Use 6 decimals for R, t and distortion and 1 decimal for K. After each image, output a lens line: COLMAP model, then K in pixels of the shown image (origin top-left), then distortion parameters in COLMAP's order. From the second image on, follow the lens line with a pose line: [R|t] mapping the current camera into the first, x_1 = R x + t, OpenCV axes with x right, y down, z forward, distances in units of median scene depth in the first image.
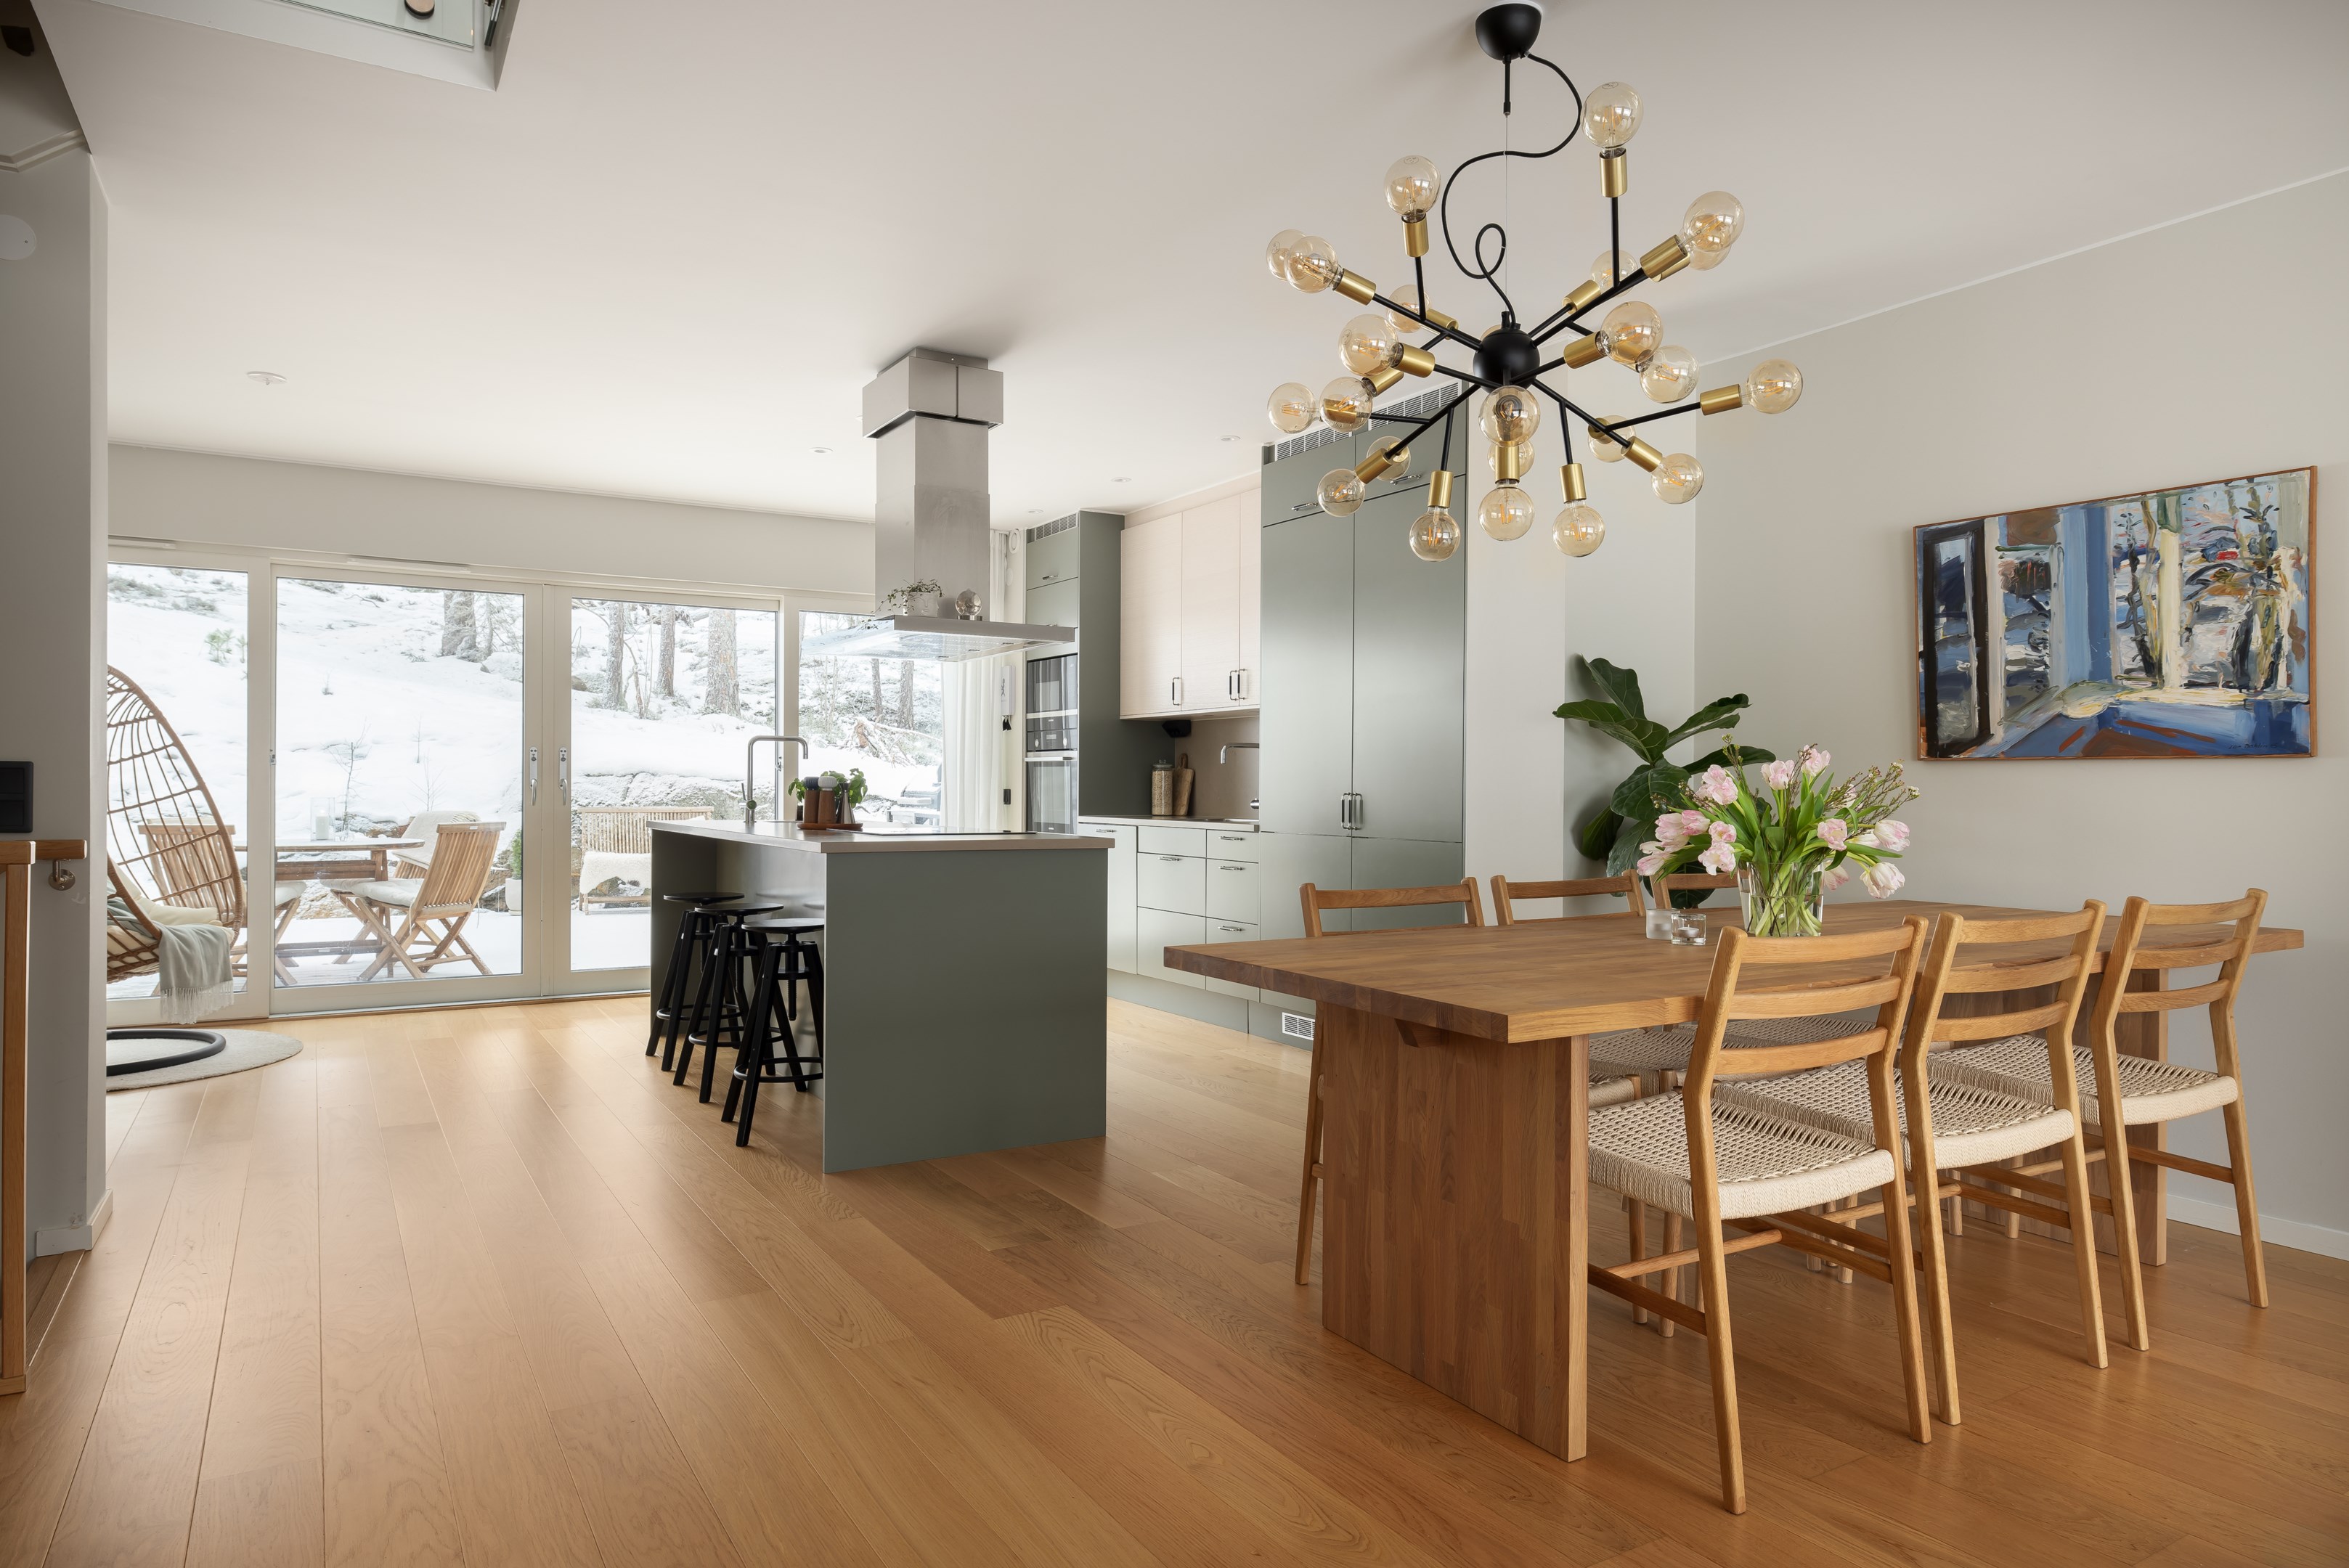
lens RADIAL K [[1422.7, 0, 1174.5], [0, 1422.7, 784.0], [0, 0, 1]] dist [-0.001664, -0.001209]
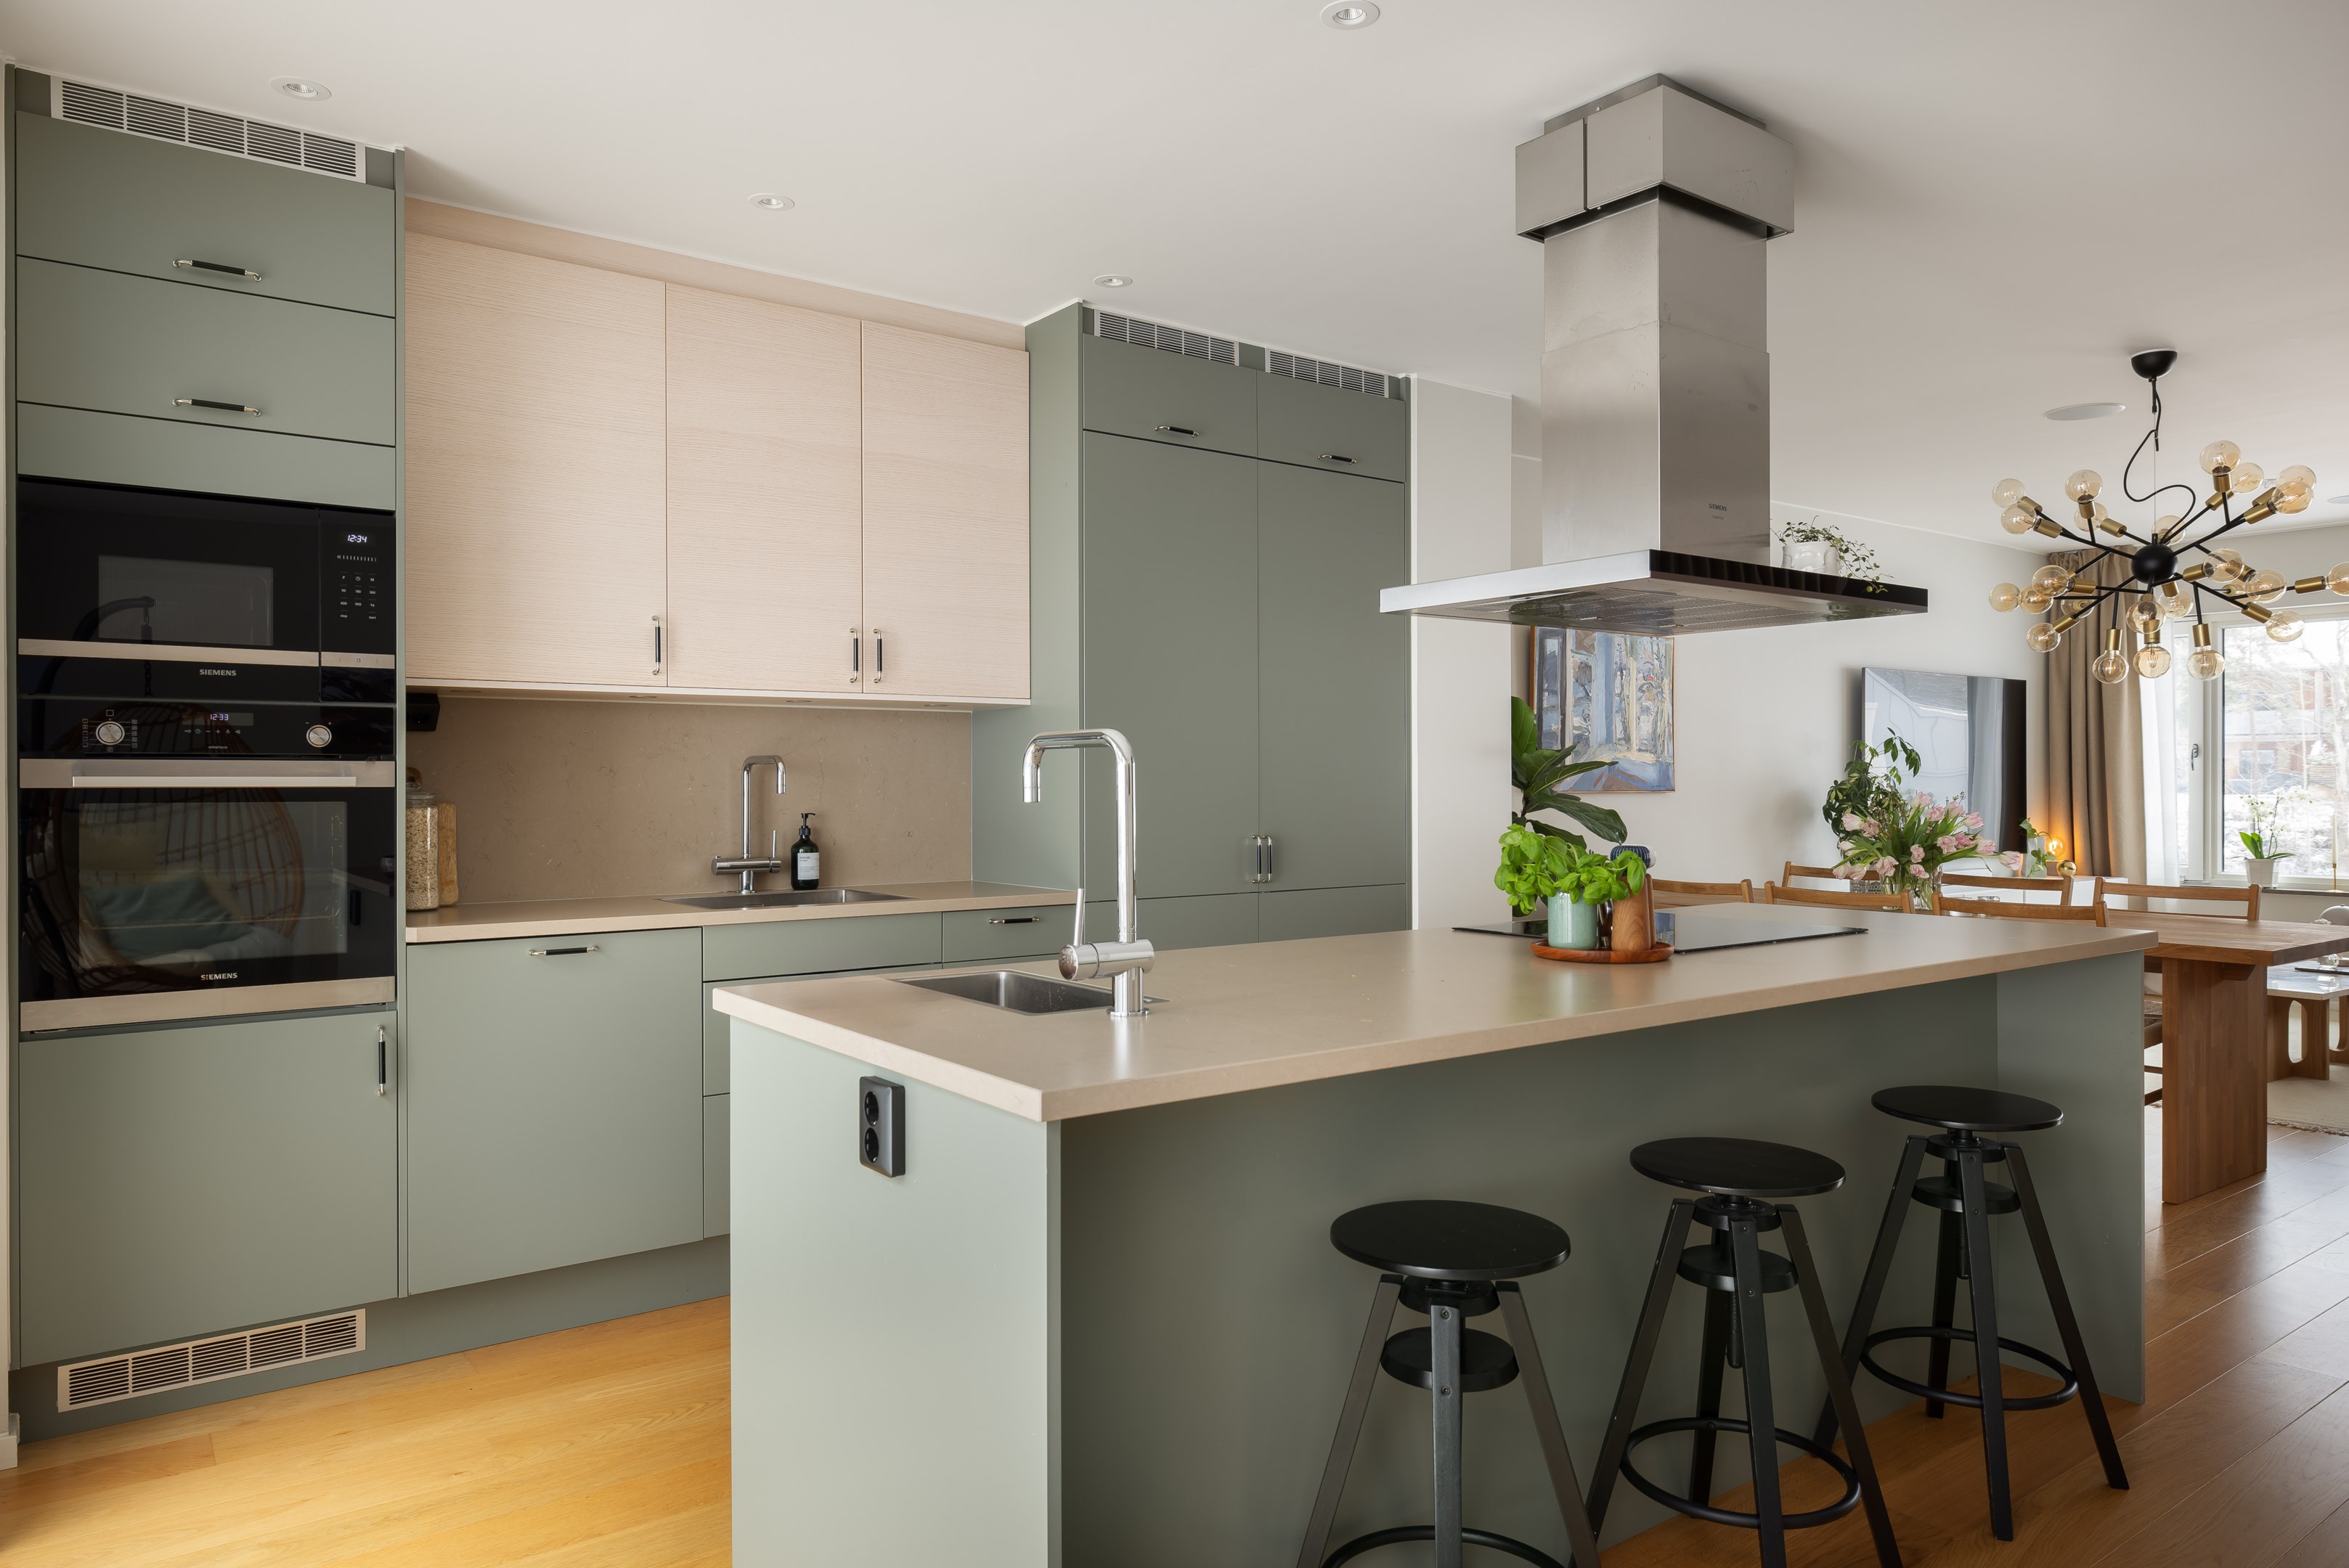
lens RADIAL K [[1517.1, 0, 1178.0], [0, 1517.1, 779.9], [0, 0, 1]] dist [-0.000507, -0.000465]
pose [[-0.097404, -0.004375, 0.995235, -0.785654], [0.000953, 0.999989, 0.004489, -0.031599], [-0.995244, 0.001386, -0.097399, 1.286752]]
